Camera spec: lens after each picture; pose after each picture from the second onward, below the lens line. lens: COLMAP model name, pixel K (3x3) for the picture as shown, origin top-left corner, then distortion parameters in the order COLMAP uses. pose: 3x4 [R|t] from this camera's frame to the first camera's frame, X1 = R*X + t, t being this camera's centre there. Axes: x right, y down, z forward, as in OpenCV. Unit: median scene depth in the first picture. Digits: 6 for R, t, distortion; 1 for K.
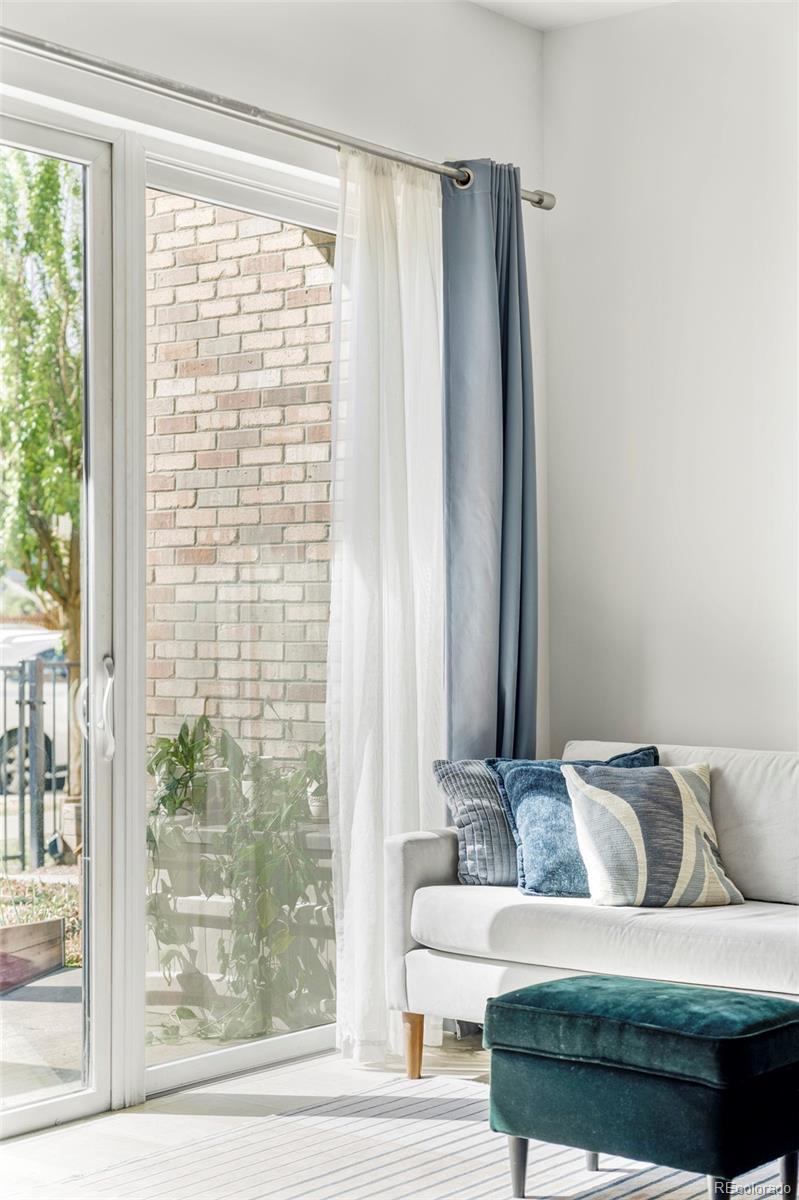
lens RADIAL K [[1978.7, 0, 400.1], [0, 1978.7, 600.8], [0, 0, 1]] dist [-0.065826, 0.000000]
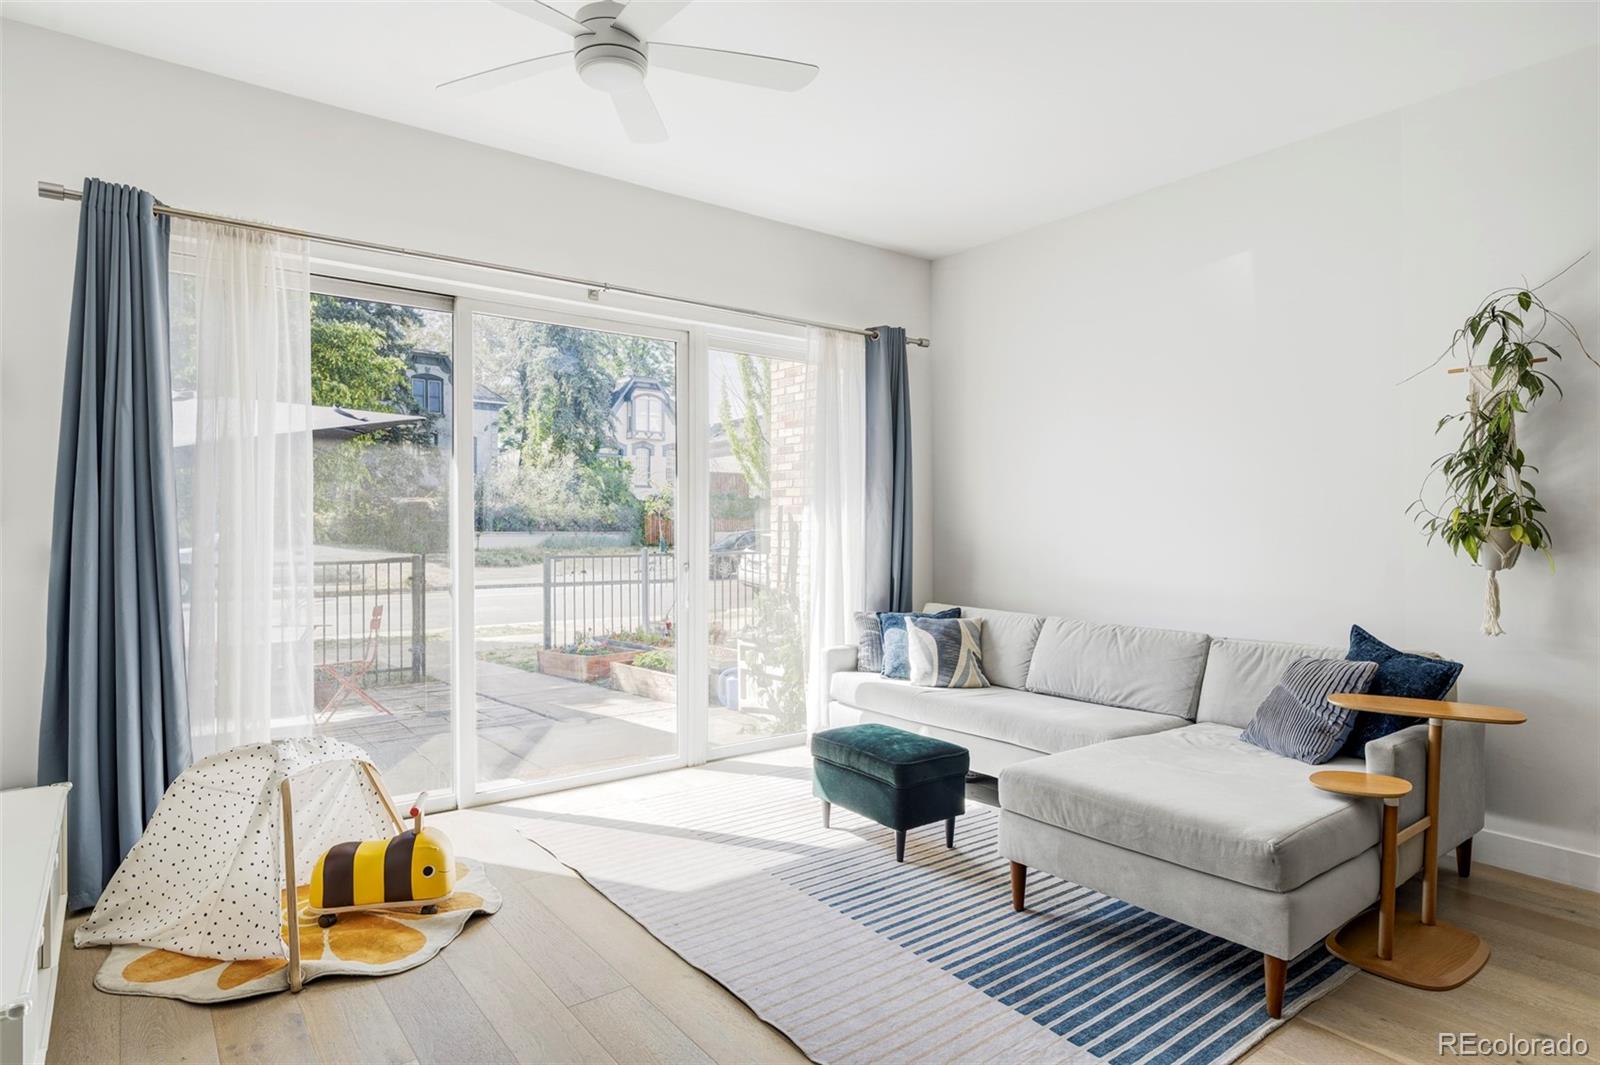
lens RADIAL K [[887.5, 0, 798.0], [0, 887.5, 532.9], [0, 0, 1]] dist [0.004181, 0.000142]
pose [[0.963546, 0.007052, -0.267451, 0.225252], [-0.000098, 0.999662, 0.026007, -0.030403], [0.267544, -0.025032, 0.963220, 0.065249]]
